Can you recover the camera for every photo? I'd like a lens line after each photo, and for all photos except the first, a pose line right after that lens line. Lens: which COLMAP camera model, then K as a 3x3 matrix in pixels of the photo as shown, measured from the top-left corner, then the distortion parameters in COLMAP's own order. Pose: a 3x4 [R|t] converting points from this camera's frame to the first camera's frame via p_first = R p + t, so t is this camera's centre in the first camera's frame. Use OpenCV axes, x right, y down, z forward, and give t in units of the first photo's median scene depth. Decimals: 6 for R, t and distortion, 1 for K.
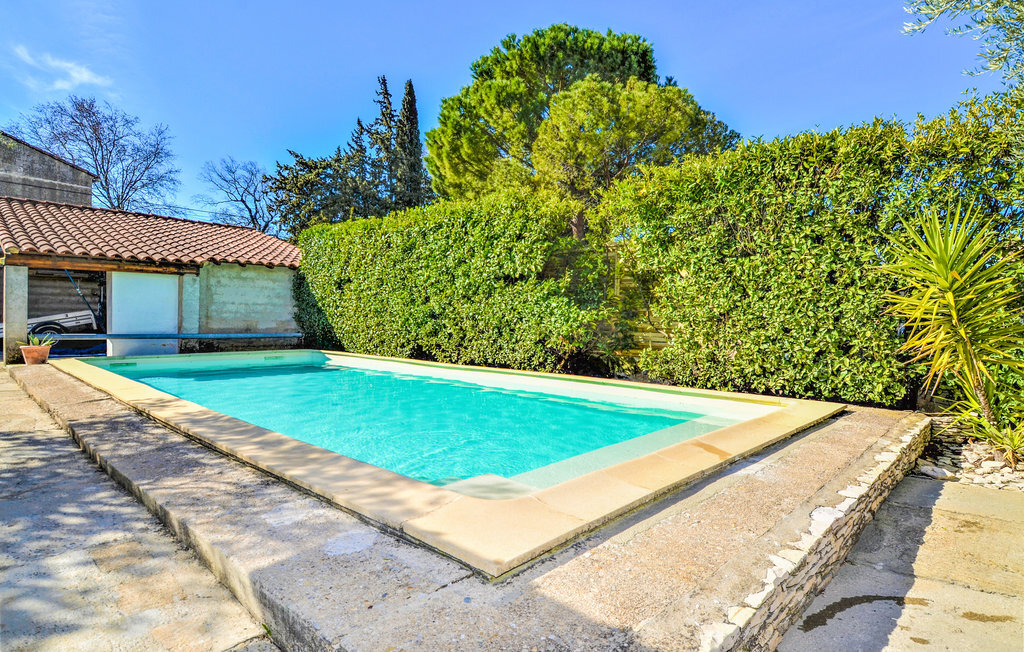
lens RADIAL K [[560.1, 0, 509.1], [0, 560.1, 326.3], [0, 0, 1]] dist [0.060115, -0.037227]
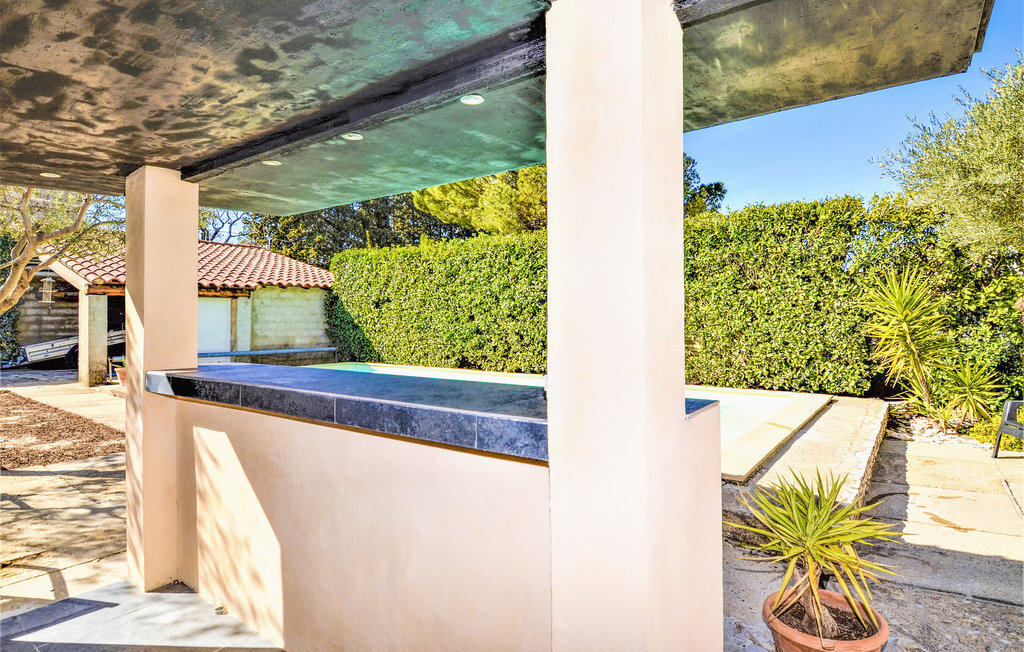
lens RADIAL K [[560.1, 0, 507.9], [0, 560.1, 323.1], [0, 0, 1]] dist [0.060115, -0.037227]
pose [[0.994417, -0.020084, 0.103590, -0.311162], [0.020871, 0.999761, -0.006512, -0.045139], [-0.103435, 0.008637, 0.994599, -0.293644]]
